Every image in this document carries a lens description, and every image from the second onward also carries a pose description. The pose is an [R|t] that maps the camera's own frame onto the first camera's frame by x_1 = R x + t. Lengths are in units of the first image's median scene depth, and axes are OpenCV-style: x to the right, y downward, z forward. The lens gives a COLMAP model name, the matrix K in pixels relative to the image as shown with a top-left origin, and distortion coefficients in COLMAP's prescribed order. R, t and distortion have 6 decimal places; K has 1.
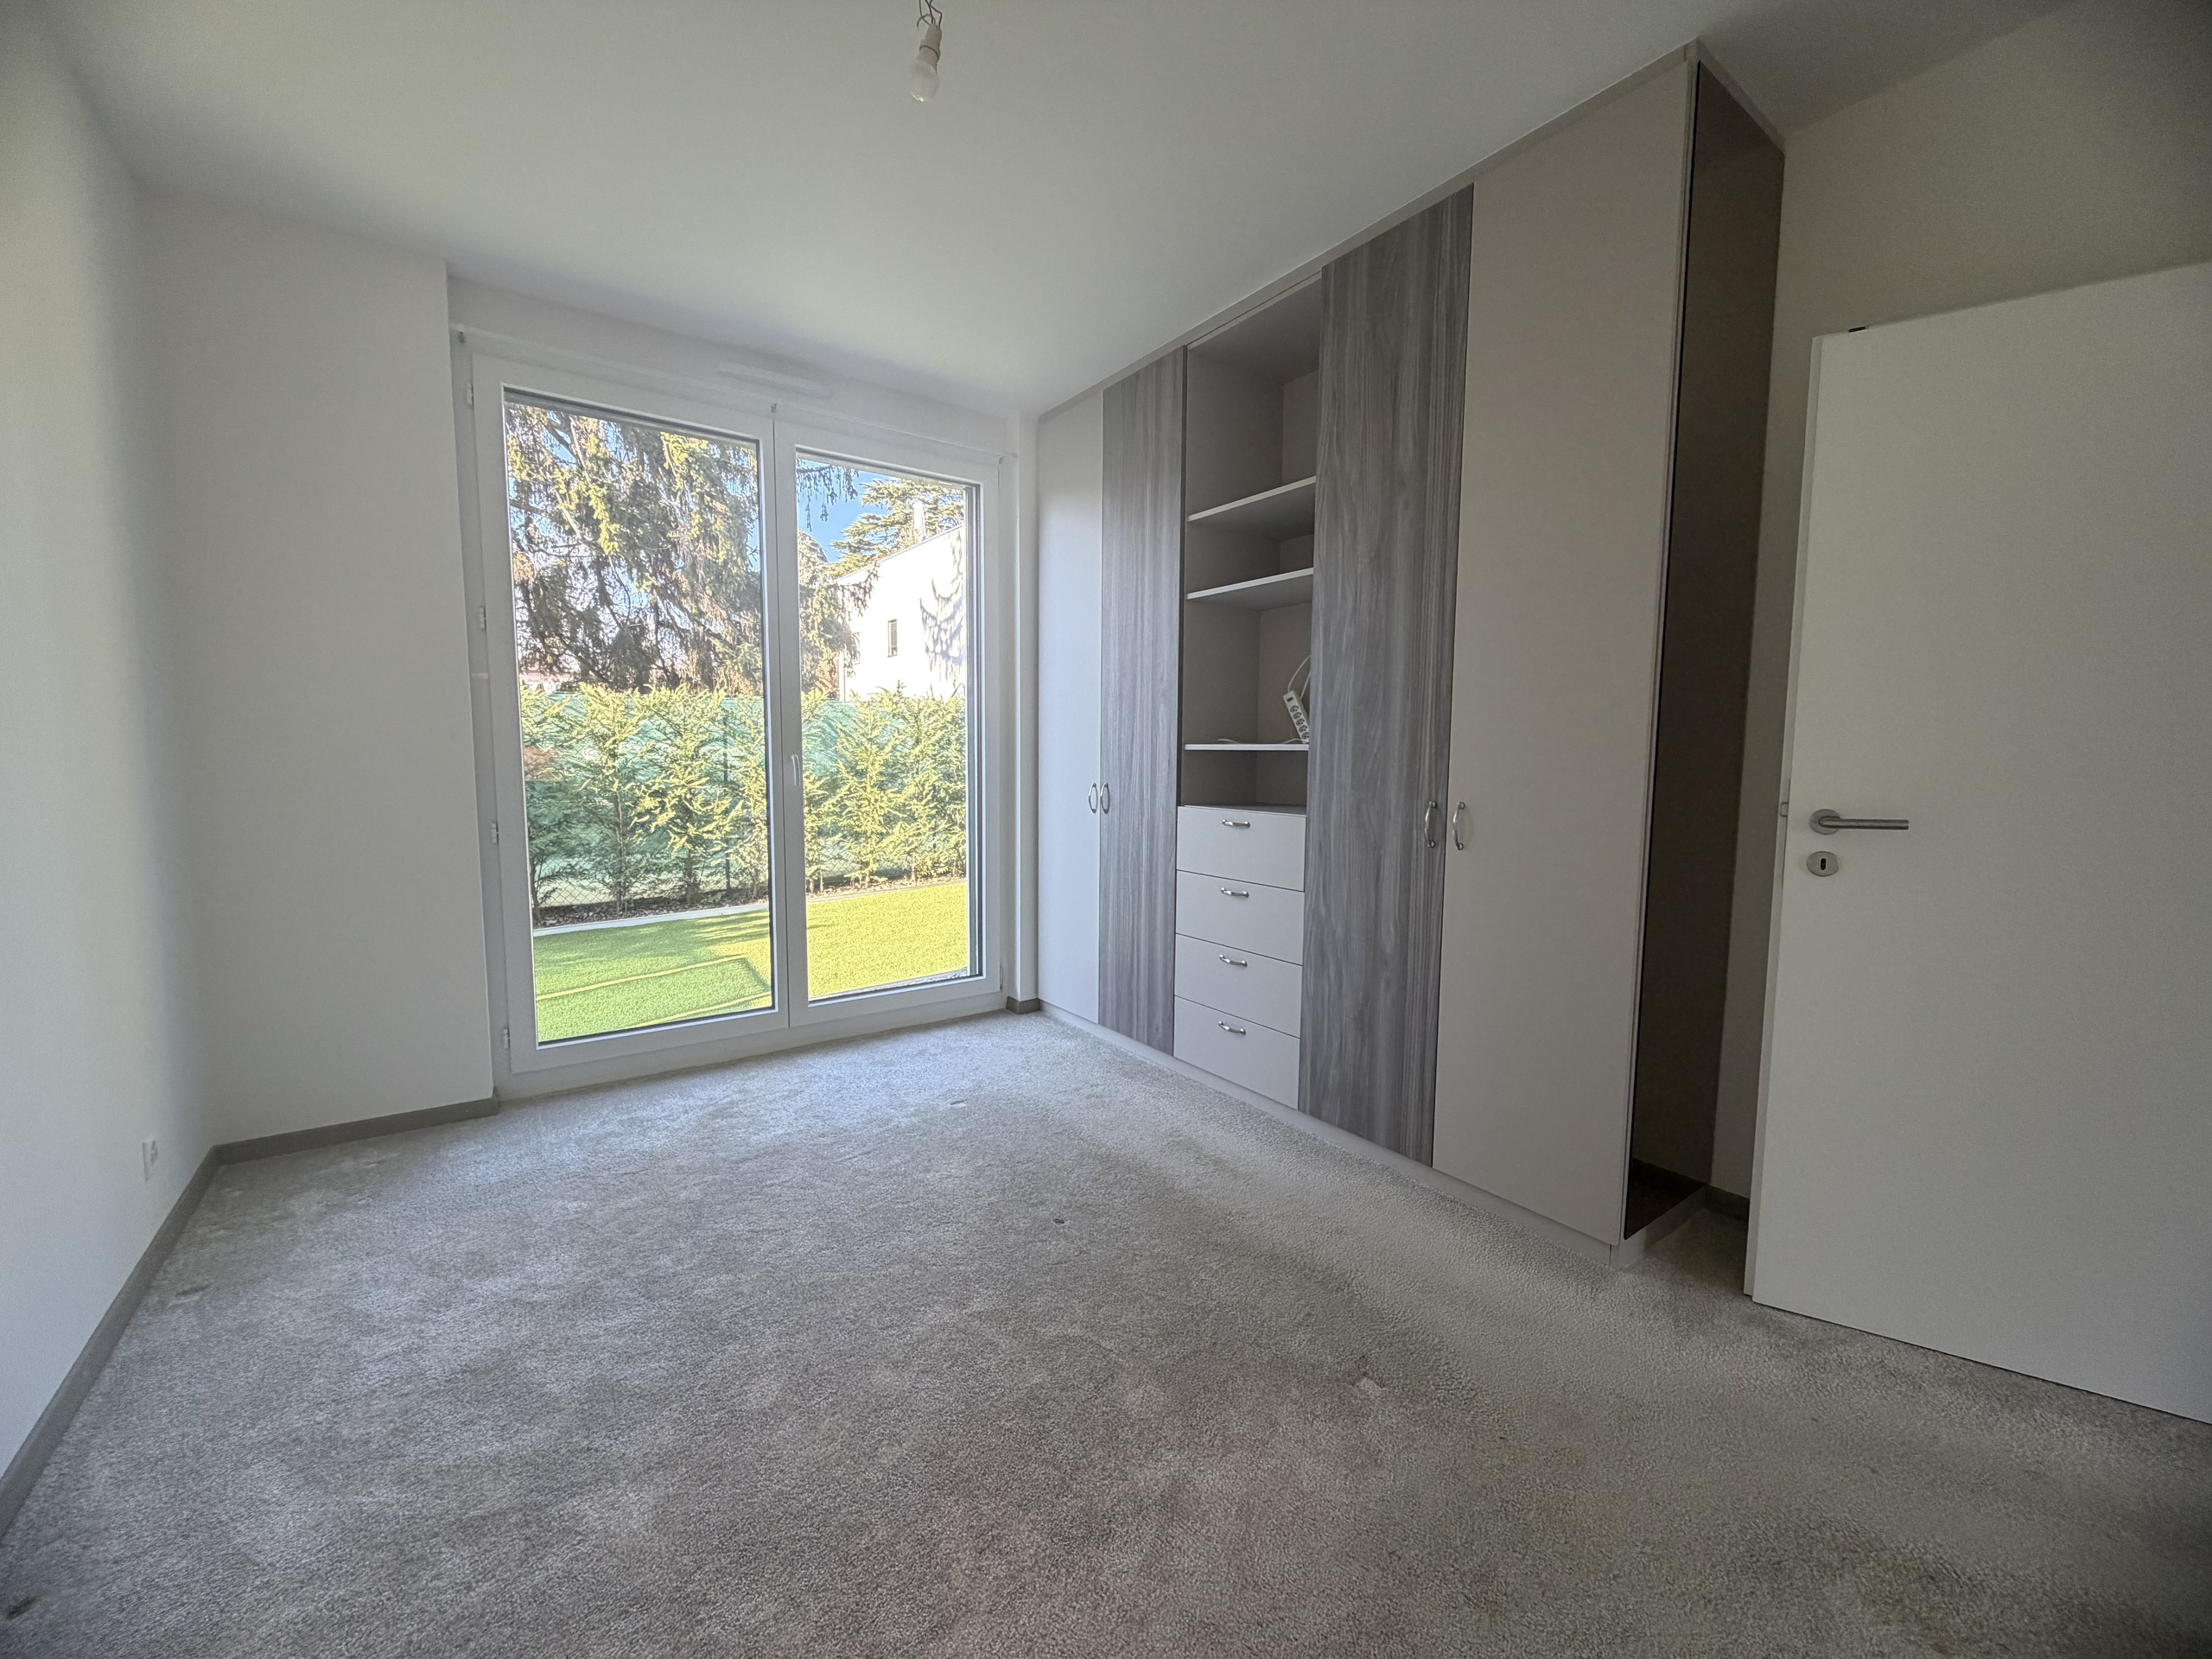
lens RADIAL K [[887.9, 0, 1117.4], [0, 887.9, 836.8], [0, 0, 1]] dist [-0.002201, 0.000666]
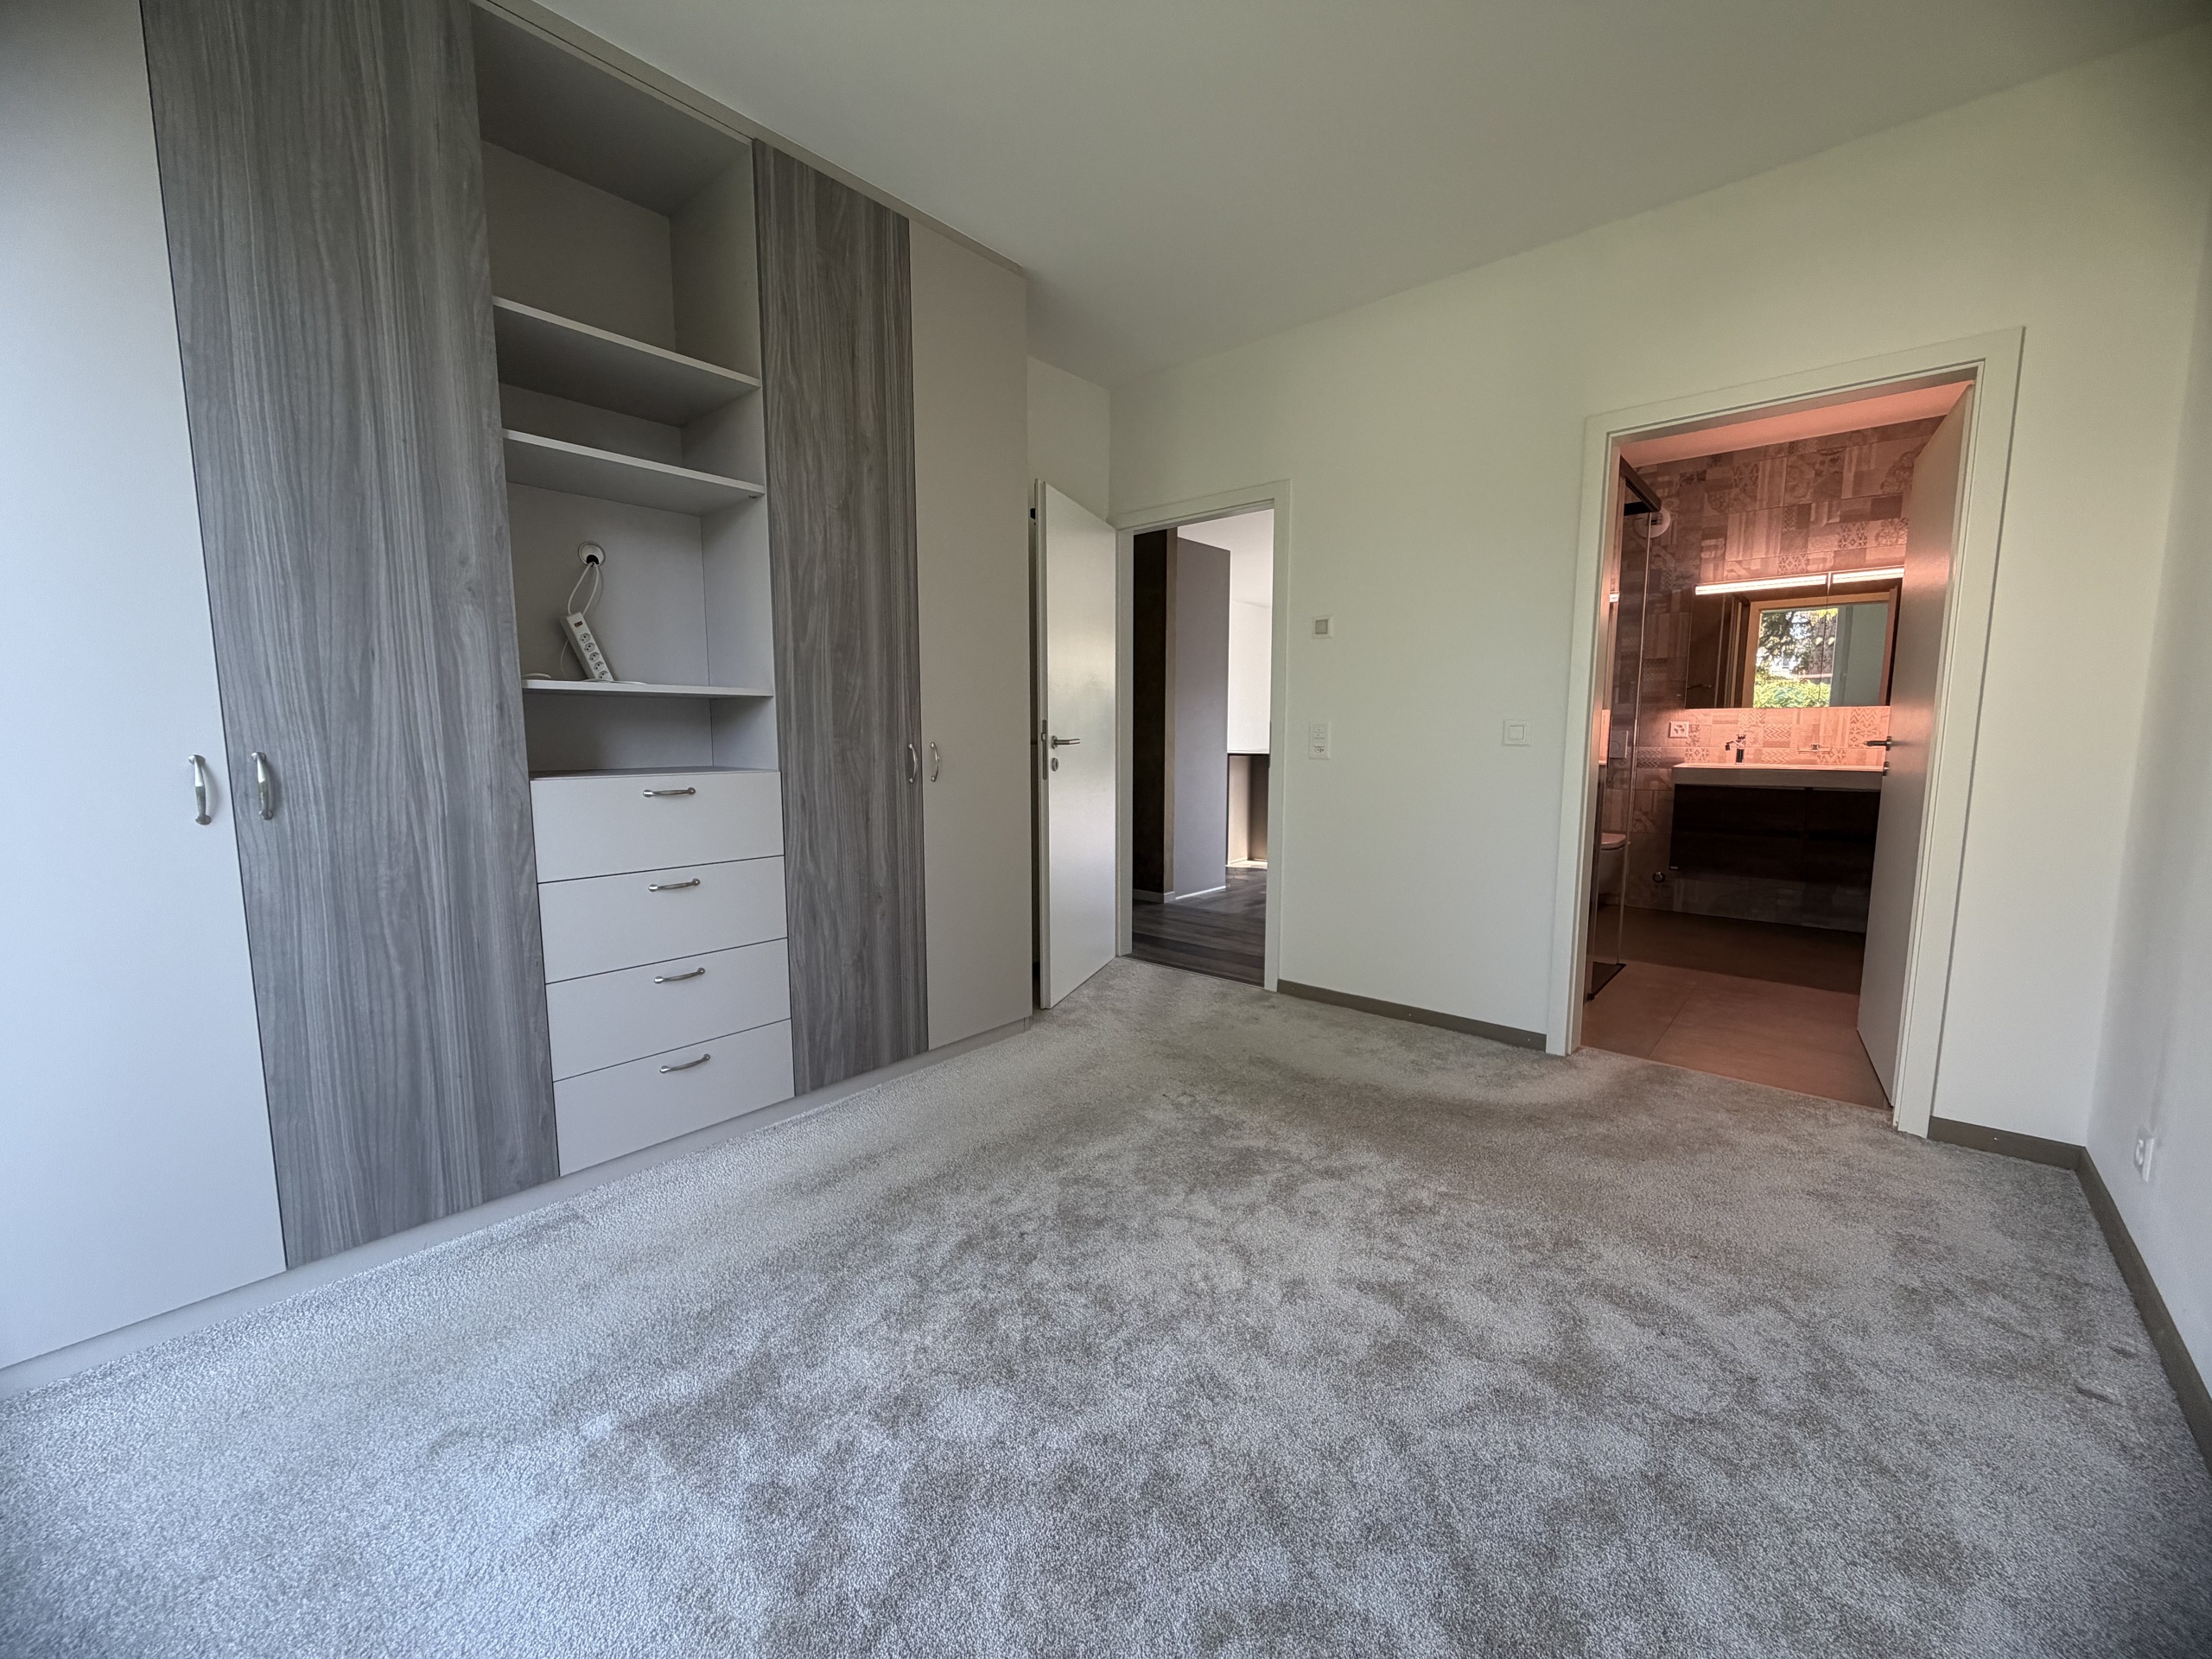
lens RADIAL K [[887.9, 0, 1099.1], [0, 887.9, 842.3], [0, 0, 1]] dist [-0.002201, 0.000666]
pose [[-0.221640, -0.127824, 0.966715, -0.746004], [0.090721, 0.984369, 0.150958, -0.058681], [-0.970899, 0.121159, -0.206579, 0.900617]]
